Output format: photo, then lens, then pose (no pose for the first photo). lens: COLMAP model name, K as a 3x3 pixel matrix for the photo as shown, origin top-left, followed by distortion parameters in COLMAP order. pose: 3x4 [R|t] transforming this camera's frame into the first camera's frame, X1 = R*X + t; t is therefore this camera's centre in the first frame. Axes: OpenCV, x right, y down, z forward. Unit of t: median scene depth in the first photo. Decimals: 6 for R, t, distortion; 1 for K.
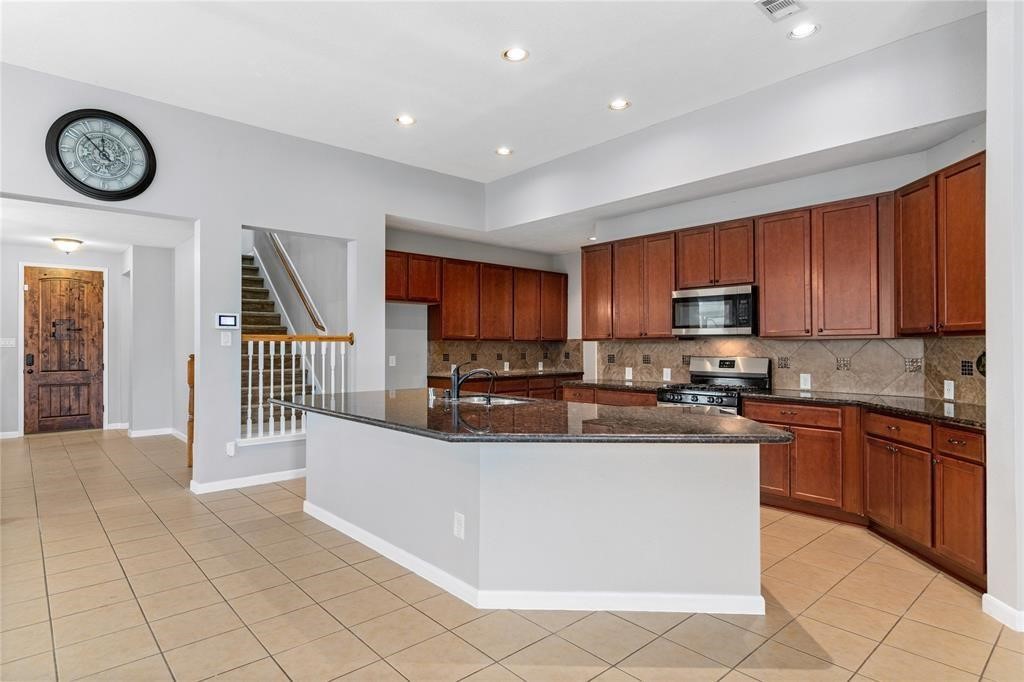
lens RADIAL K [[553.5, 0, 516.9], [0, 553.5, 340.1], [0, 0, 1]] dist [0.004641, -0.001752]
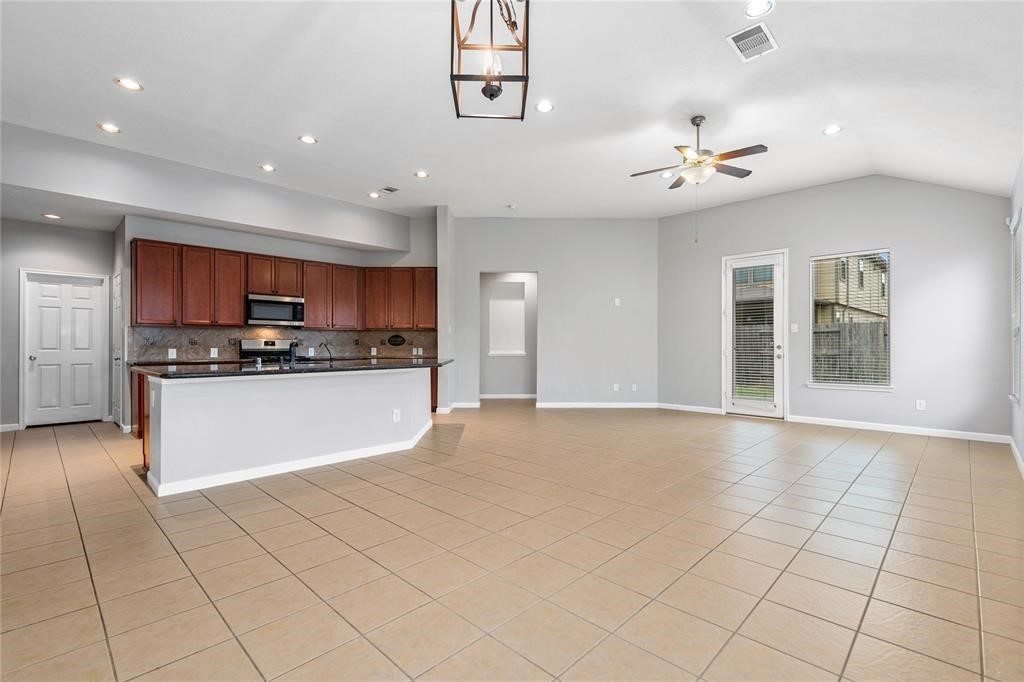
lens RADIAL K [[463.0, 0, 515.0], [0, 463.0, 344.4], [0, 0, 1]] dist [0.010991, -0.000396]
pose [[-0.069561, 0.000512, 0.997578, -0.855584], [-0.008448, 0.999964, -0.001102, 0.034528], [-0.997542, -0.008504, -0.069555, 0.325226]]
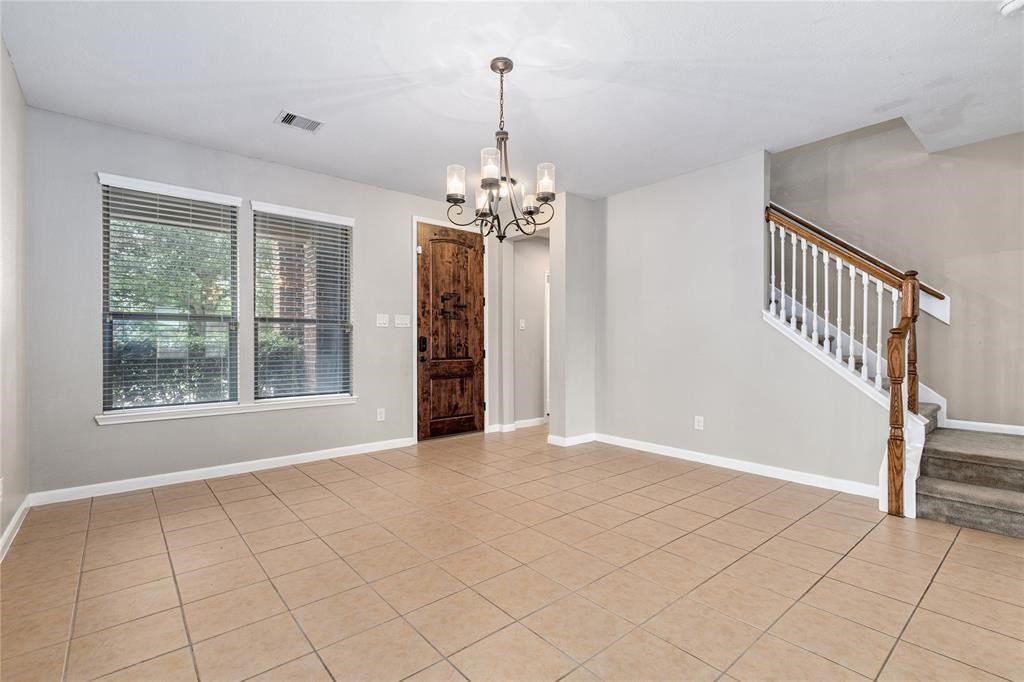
lens RADIAL K [[463.0, 0, 513.6], [0, 463.0, 343.1], [0, 0, 1]] dist [0.010991, -0.000396]
pose [[0.999545, 0.000798, -0.030144, -0.966722], [-0.000503, 0.999952, 0.009811, 0.036547], [0.030150, -0.009791, 0.999497, 0.477995]]
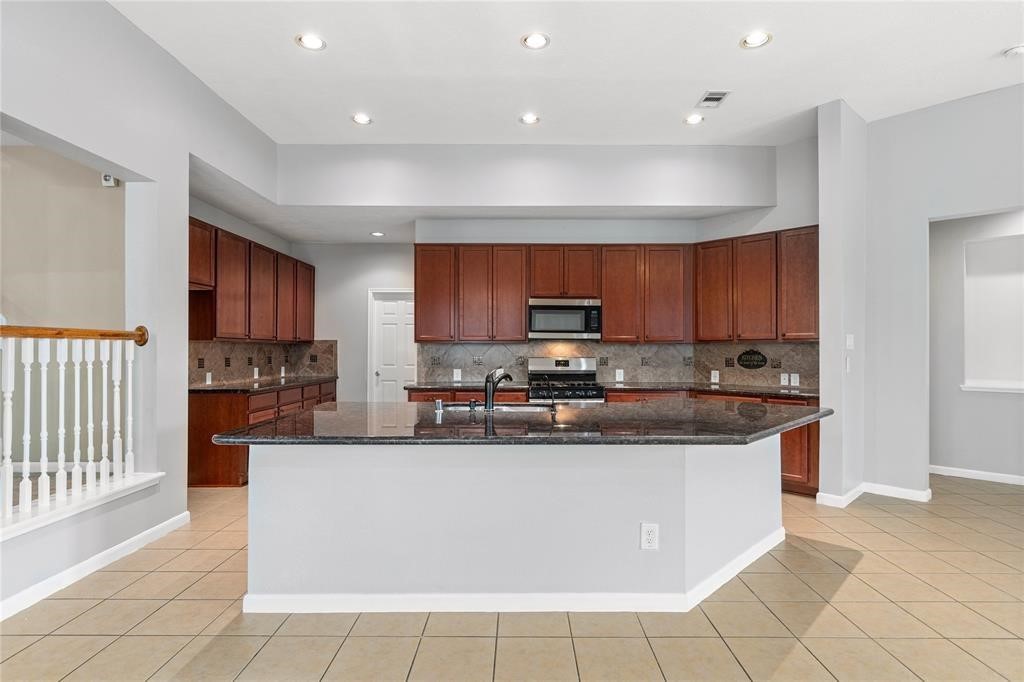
lens RADIAL K [[525.0, 0, 519.3], [0, 525.0, 344.9], [0, 0, 1]] dist [-0.000360, -0.001227]
pose [[0.670063, 0.006100, 0.742279, -0.436935], [-0.009736, 0.999952, 0.000571, 0.003039], [-0.742241, -0.007609, 0.670090, 0.266341]]
